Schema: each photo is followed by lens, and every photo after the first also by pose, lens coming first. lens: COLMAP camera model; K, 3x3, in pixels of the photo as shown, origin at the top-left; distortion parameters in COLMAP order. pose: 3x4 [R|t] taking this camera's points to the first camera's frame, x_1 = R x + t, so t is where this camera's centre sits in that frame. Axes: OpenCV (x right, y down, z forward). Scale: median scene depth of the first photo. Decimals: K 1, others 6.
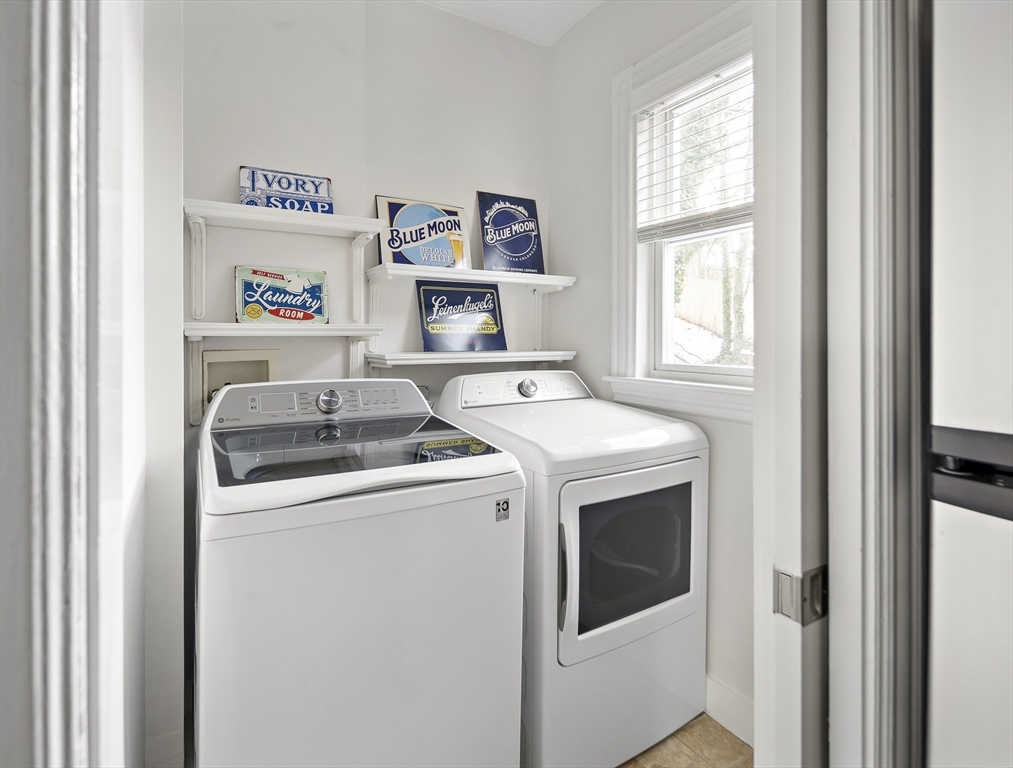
lens RADIAL K [[530.3, 0, 506.0], [0, 530.3, 336.4], [0, 0, 1]] dist [-0.000935, -0.000081]
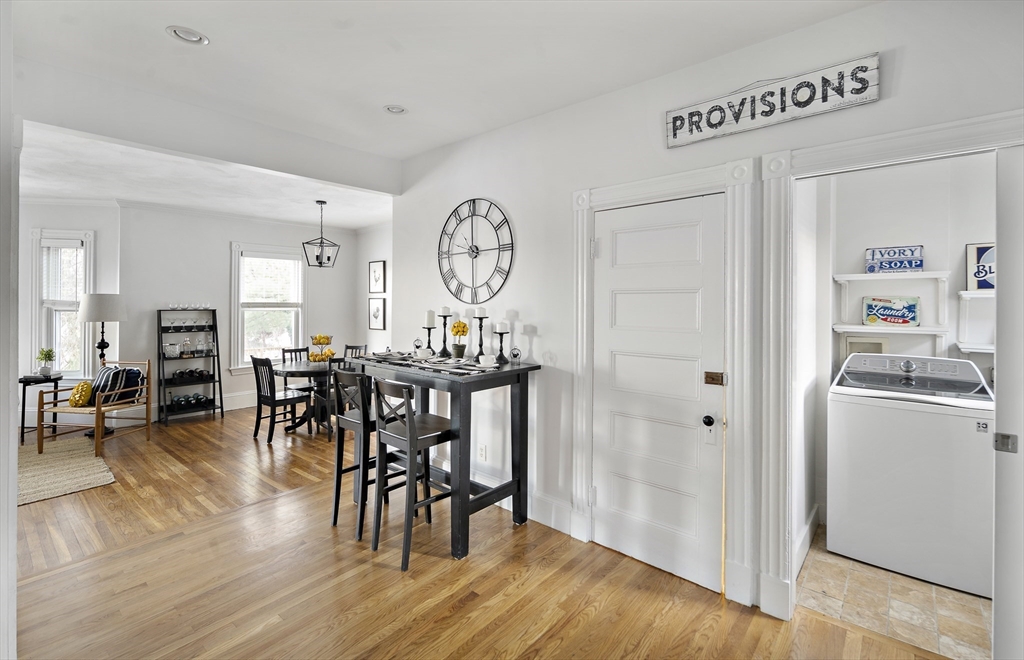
lens RADIAL K [[452.4, 0, 511.8], [0, 452.4, 305.0], [0, 0, 1]] dist [-0.000637, 0.000065]
pose [[0.319141, 0.002808, -0.947703, 0.721801], [-0.003999, 0.999991, 0.001616, -0.095283], [0.947699, 0.003274, 0.319149, -0.867712]]
